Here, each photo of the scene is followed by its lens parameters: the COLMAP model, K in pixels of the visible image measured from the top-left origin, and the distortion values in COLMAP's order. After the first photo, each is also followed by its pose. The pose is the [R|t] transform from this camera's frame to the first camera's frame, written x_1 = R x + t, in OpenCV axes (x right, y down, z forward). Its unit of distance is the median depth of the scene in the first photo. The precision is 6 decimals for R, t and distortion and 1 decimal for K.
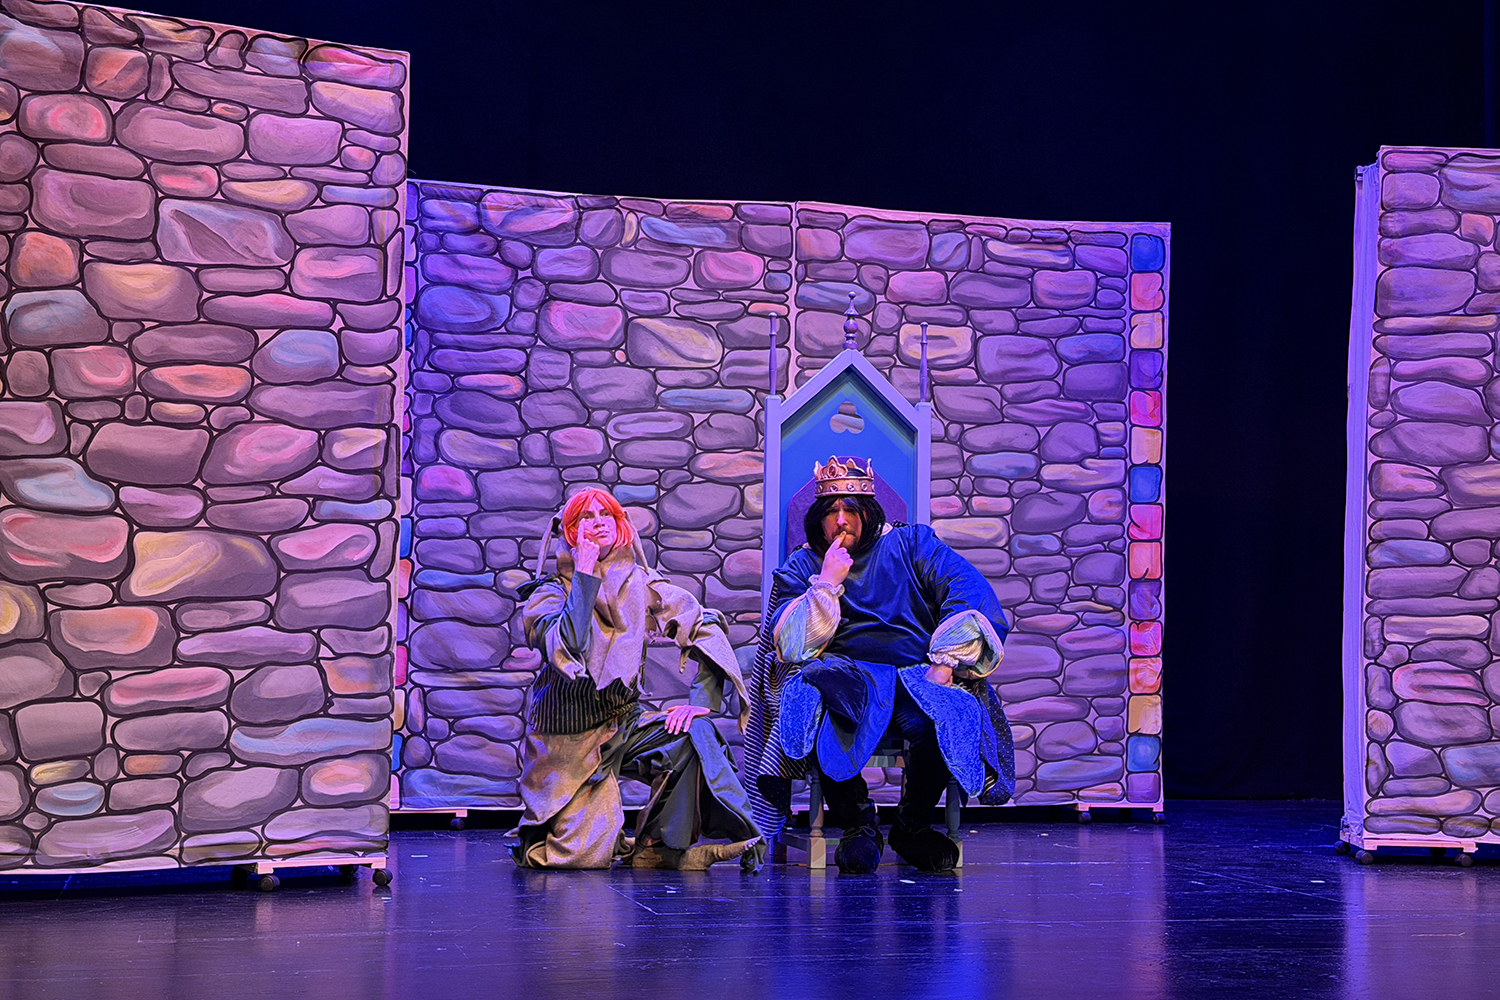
lens RADIAL K [[2067.5, 0, 758.6], [0, 2067.5, 534.7], [0, 0, 1]] dist [0.138305, -0.147262]
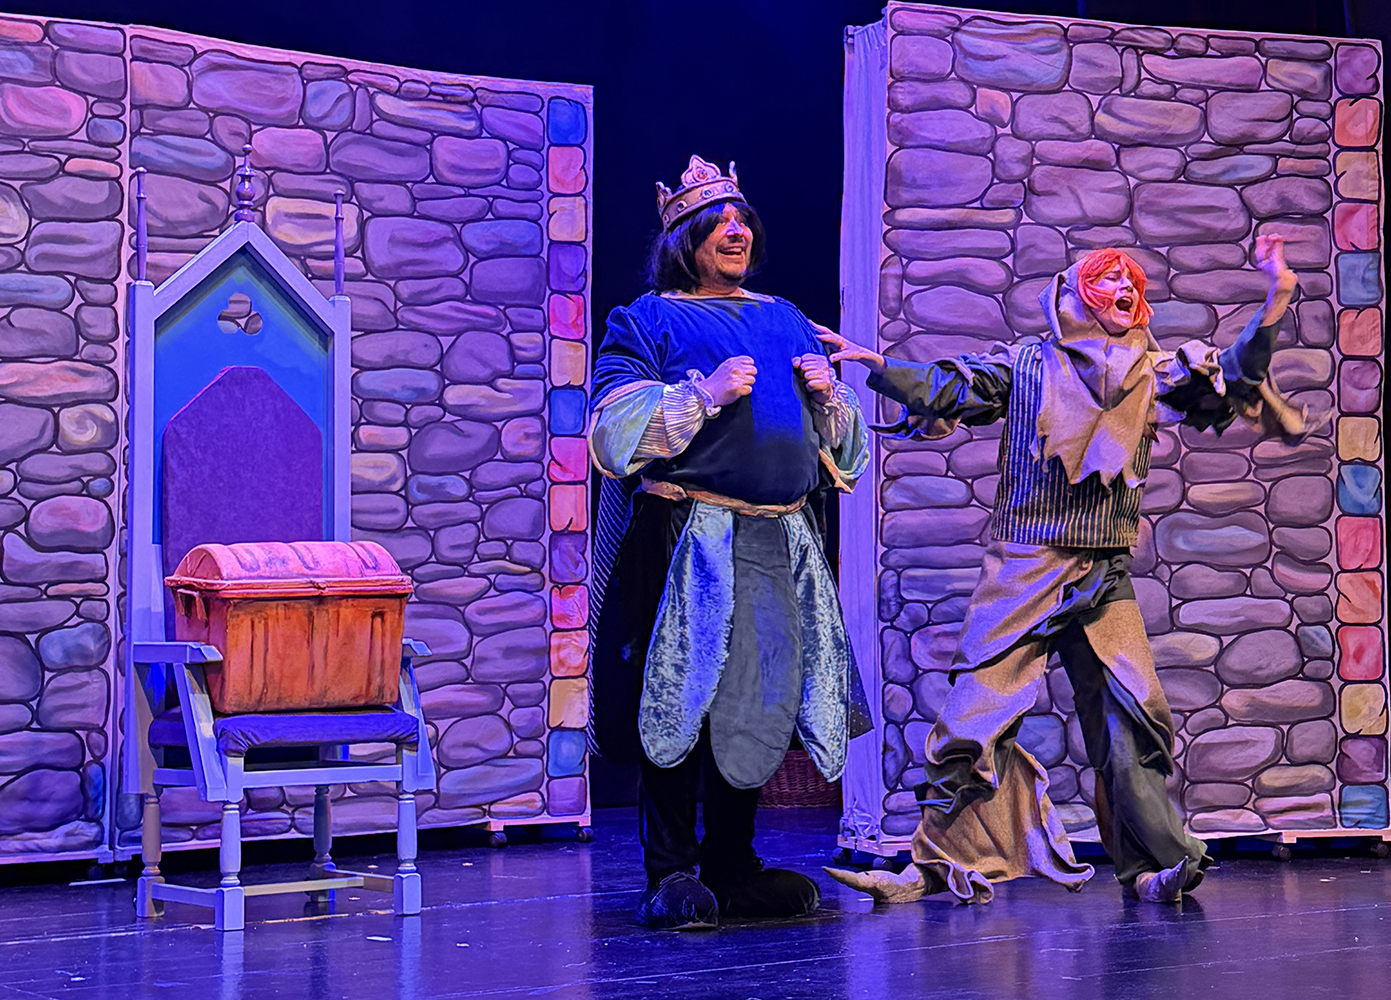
lens RADIAL K [[2516.6, 0, 723.2], [0, 2516.6, 411.2], [0, 0, 1]] dist [0.150588, -0.136894]
pose [[0.935931, 0.005697, 0.352137, -0.098727], [0.006441, 0.999425, -0.033288, 0.008053], [-0.352124, 0.033423, 0.935356, 0.080998]]
